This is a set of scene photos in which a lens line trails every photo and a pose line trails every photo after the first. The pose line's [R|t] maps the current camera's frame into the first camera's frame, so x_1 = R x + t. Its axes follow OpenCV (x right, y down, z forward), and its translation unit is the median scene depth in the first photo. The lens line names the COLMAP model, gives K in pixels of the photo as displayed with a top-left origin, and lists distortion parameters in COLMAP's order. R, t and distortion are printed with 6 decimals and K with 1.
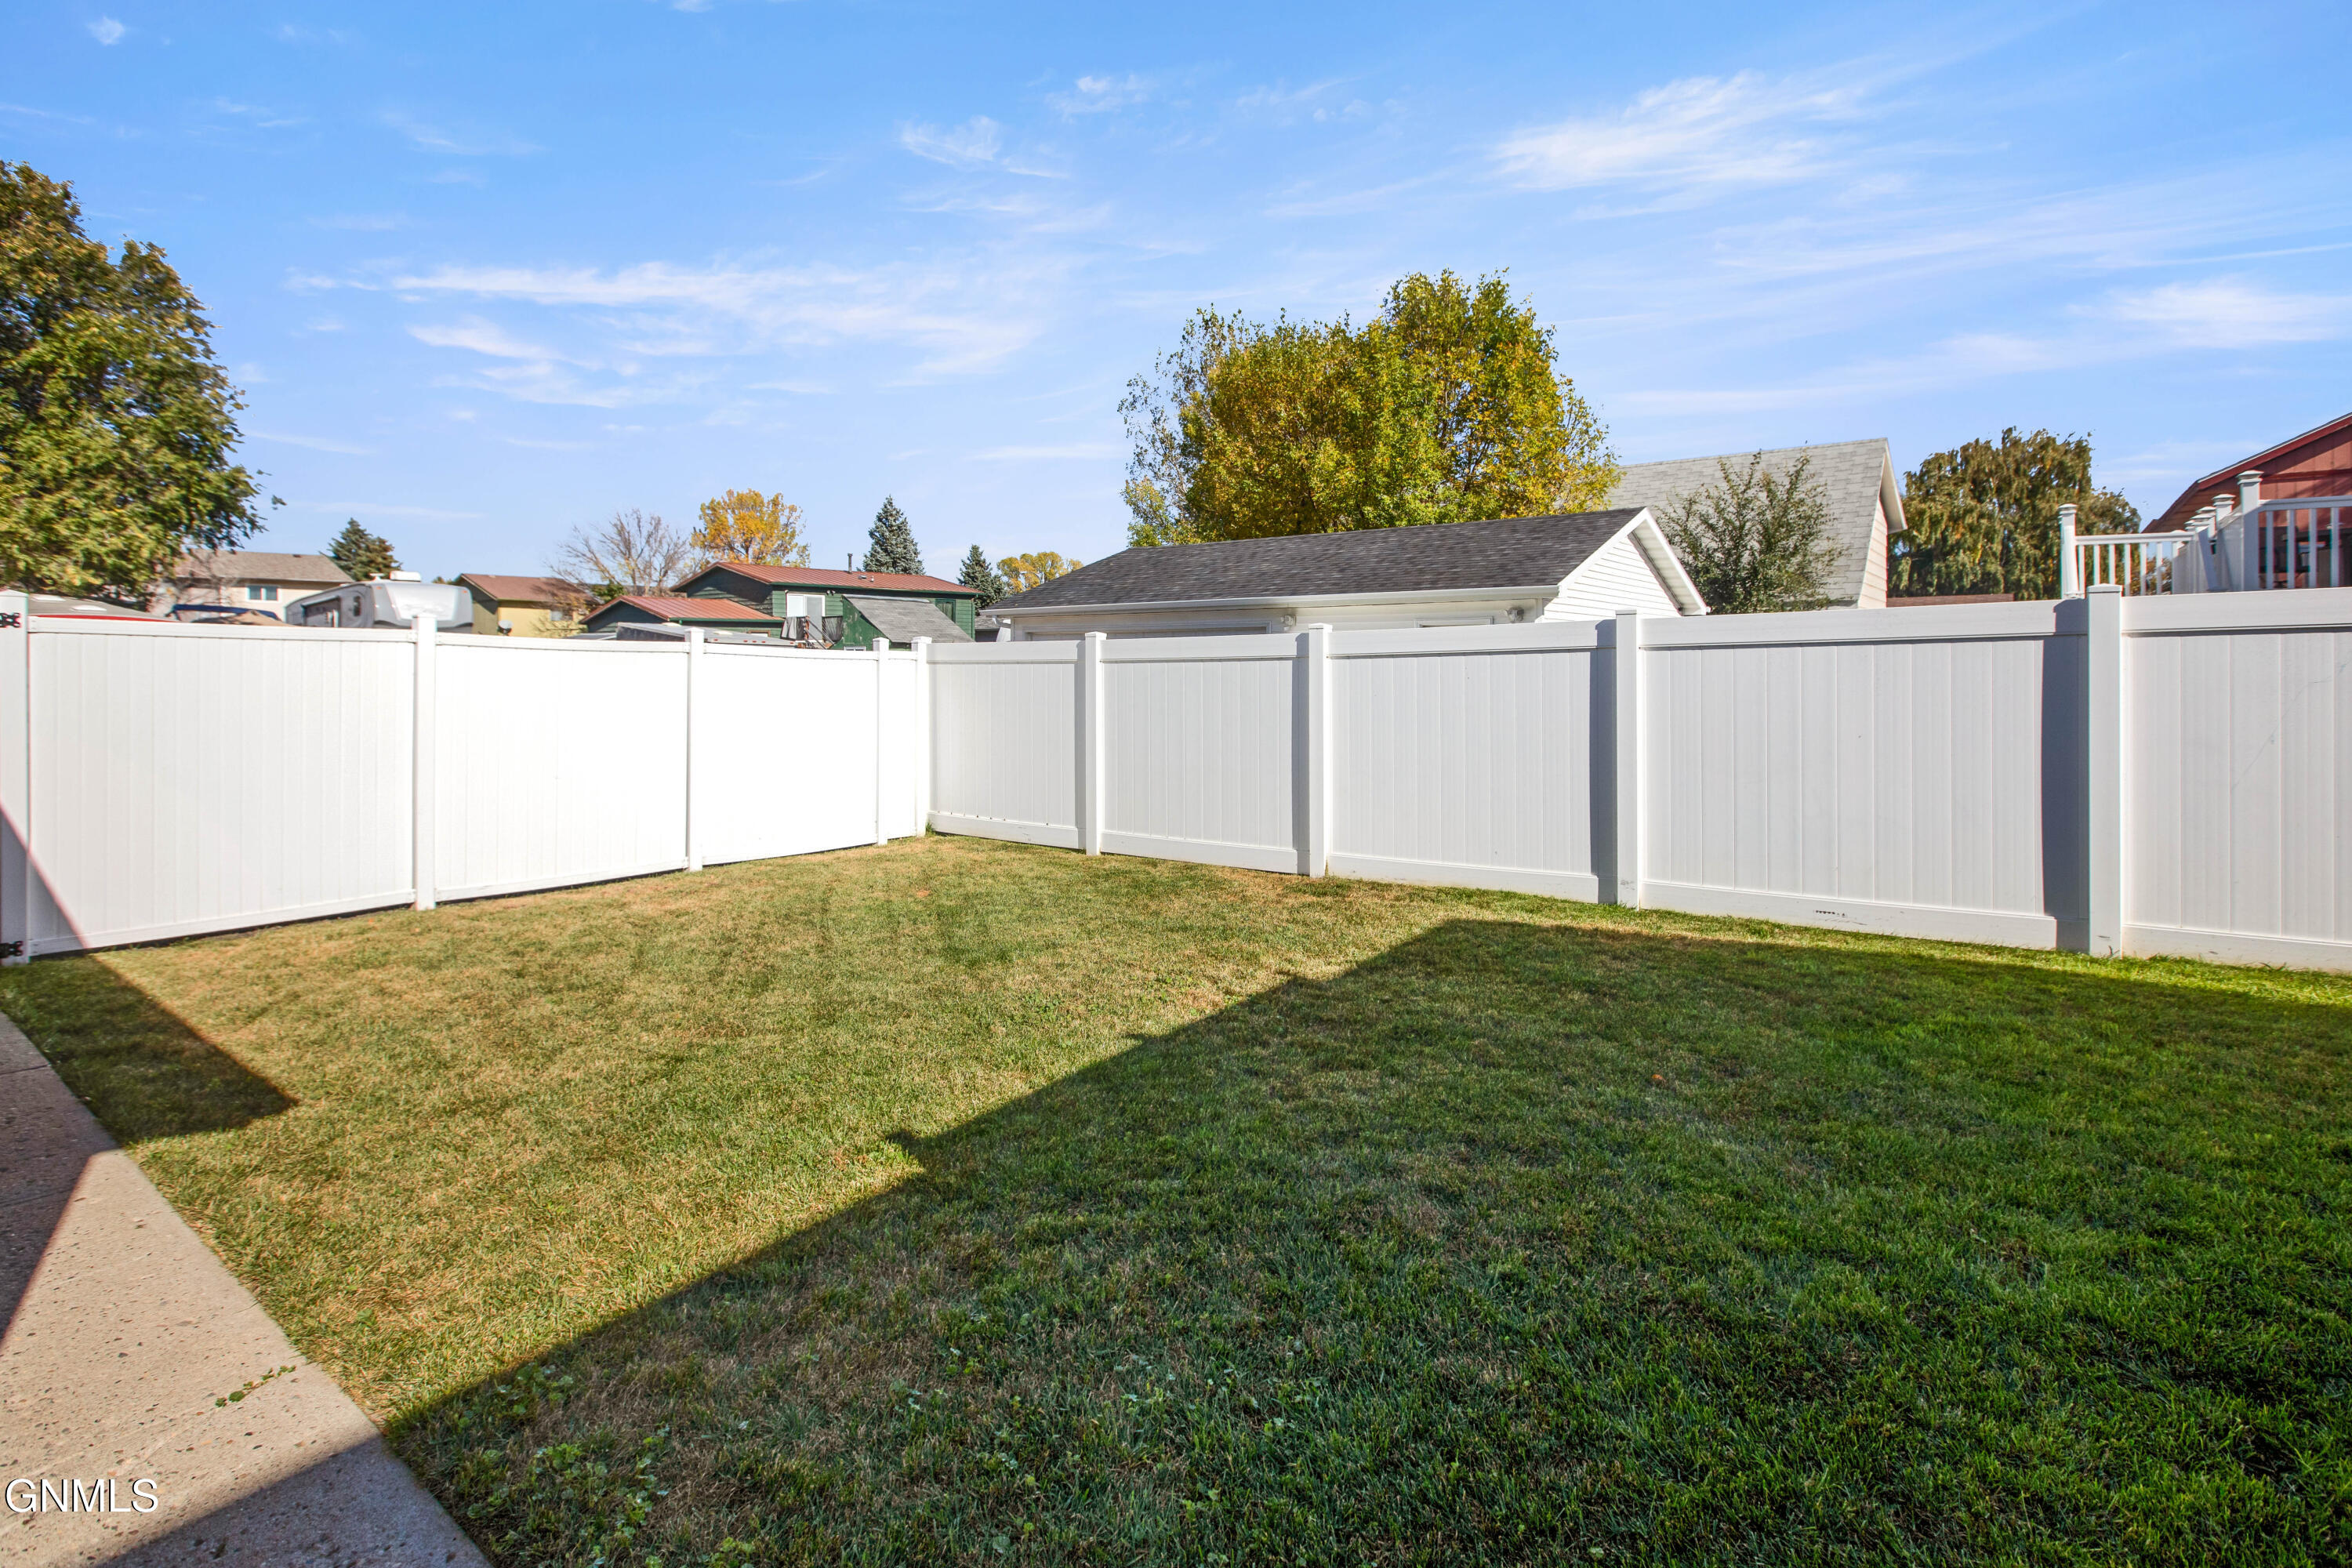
lens RADIAL K [[1139.8, 0, 1169.4], [0, 1139.8, 675.4], [0, 0, 1]] dist [0.016680, -0.001240]
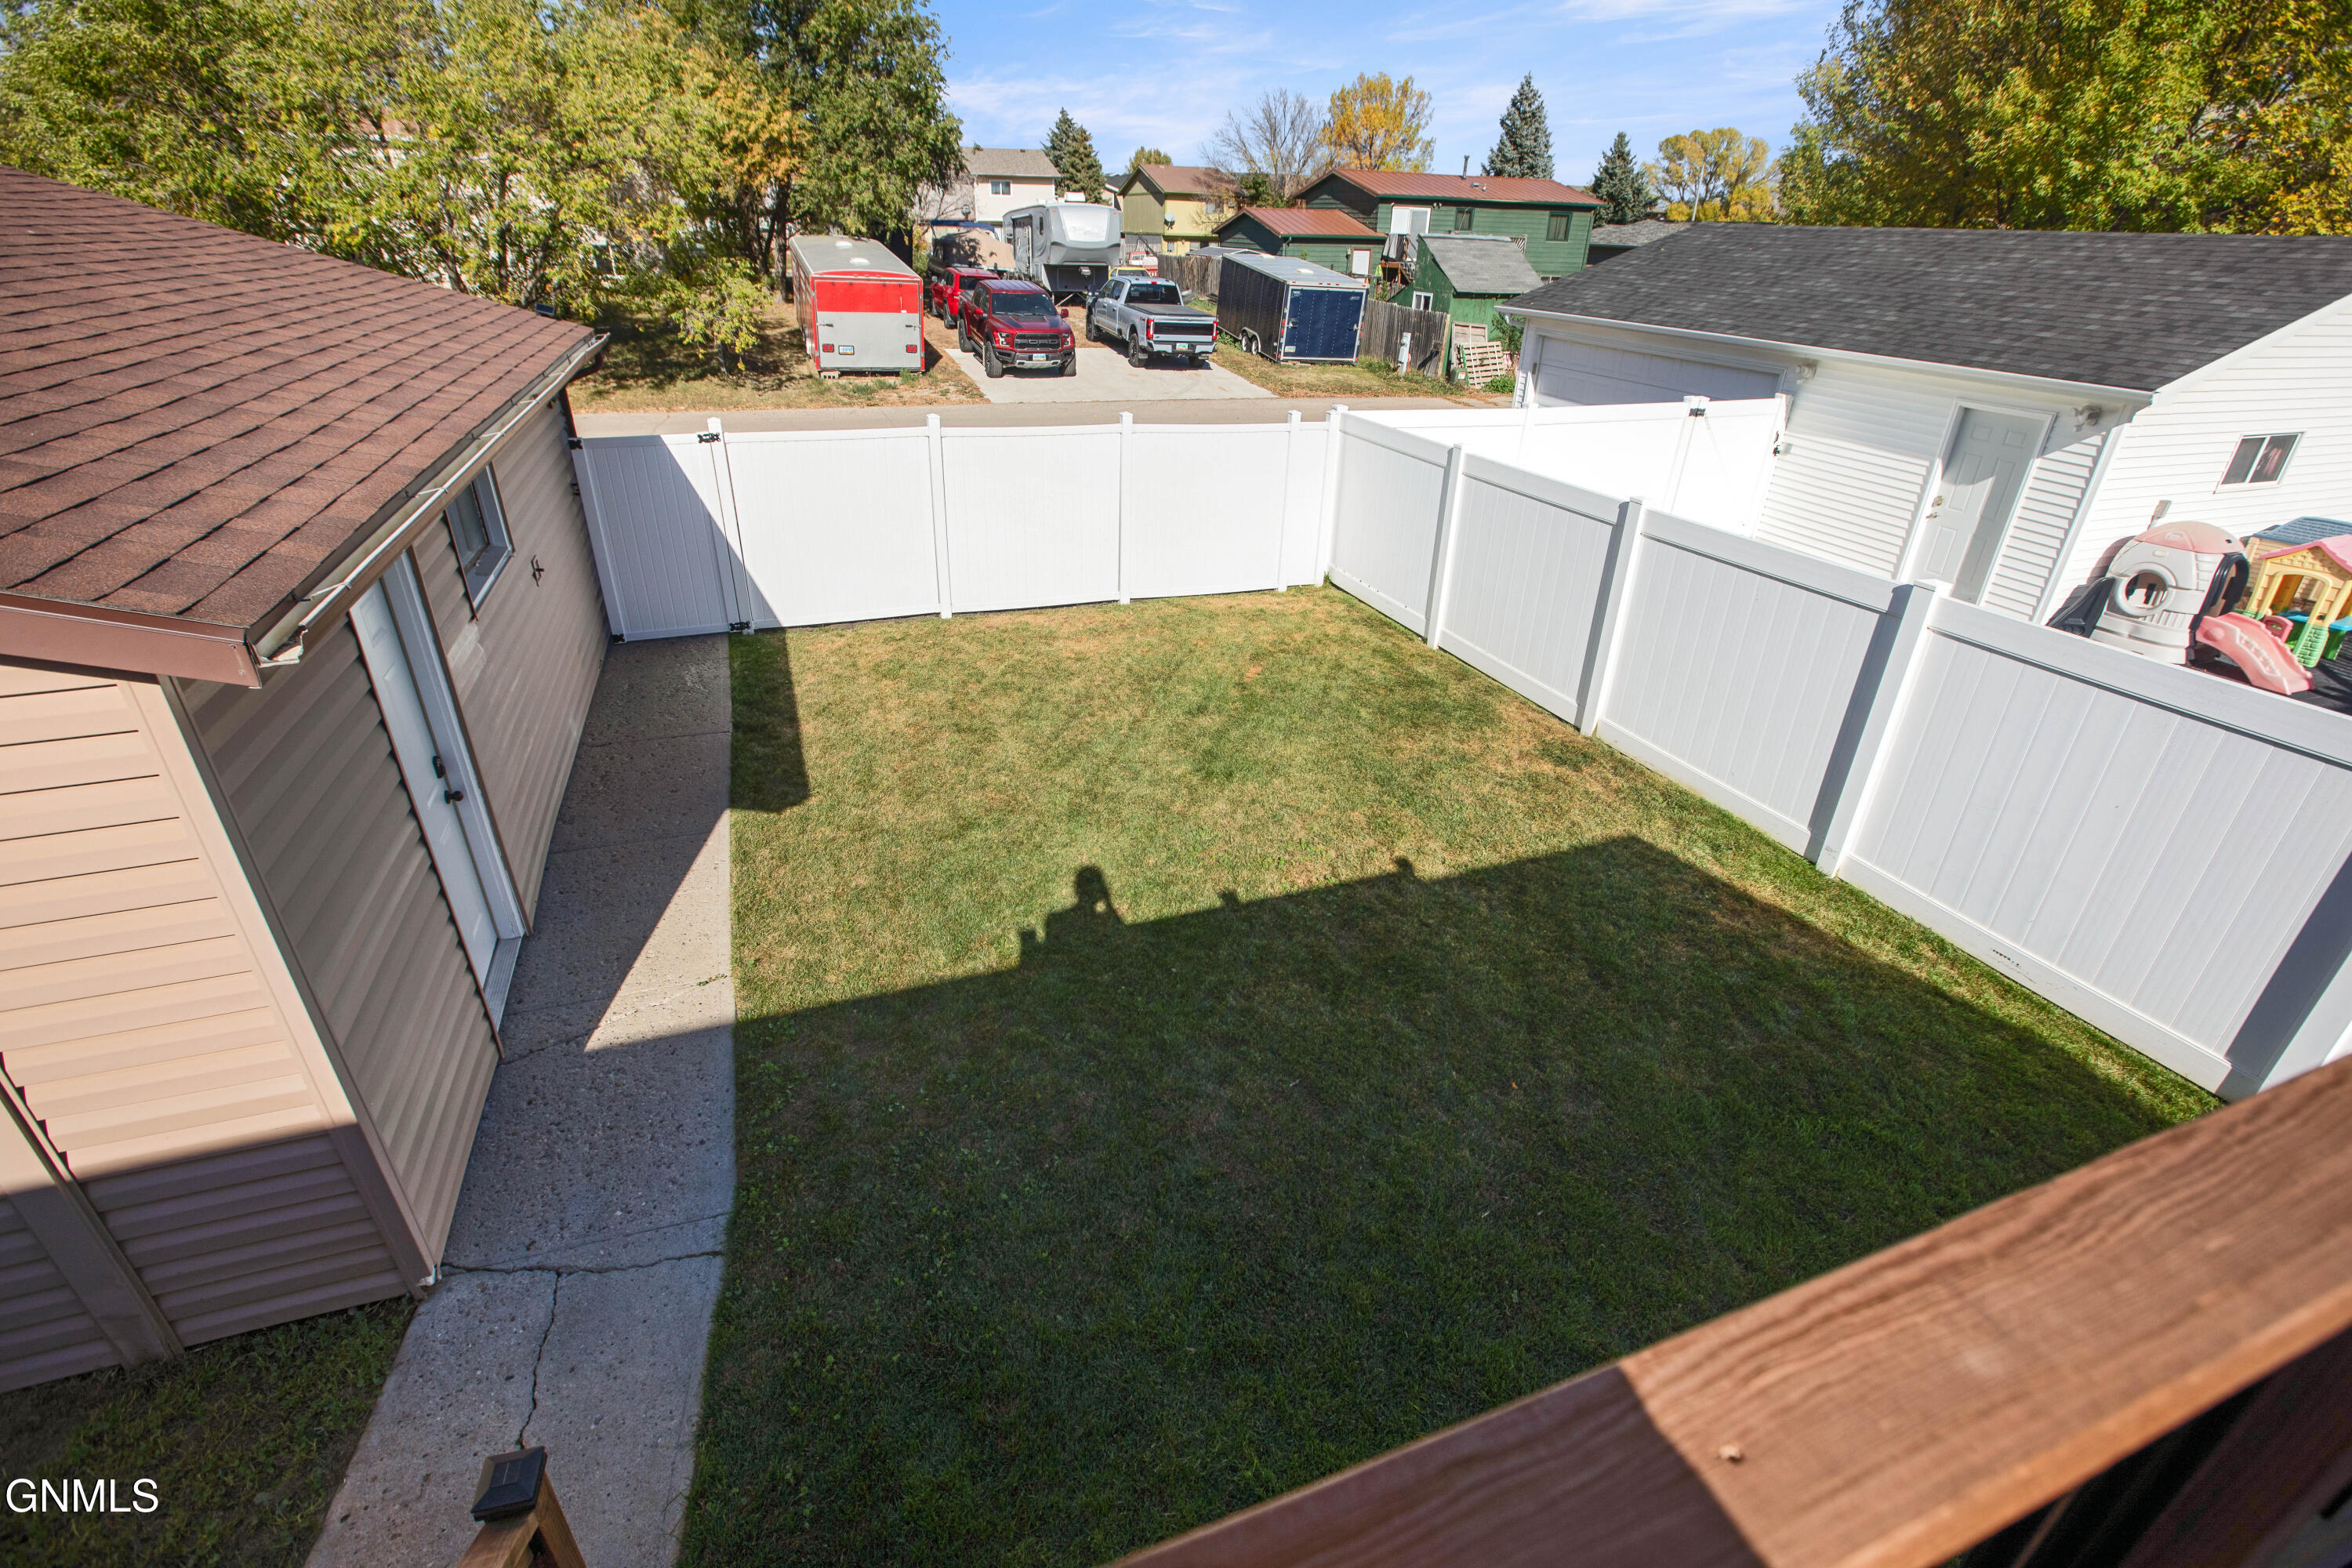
lens RADIAL K [[1090.7, 0, 1176.0], [0, 1090.7, 784.0], [0, 0, 1]] dist [-0.015267, 0.000781]
pose [[0.841453, 0.275401, -0.464878, 0.080586], [-0.026759, 0.880542, 0.473213, -0.070440], [0.539668, -0.385747, 0.748304, 0.001789]]
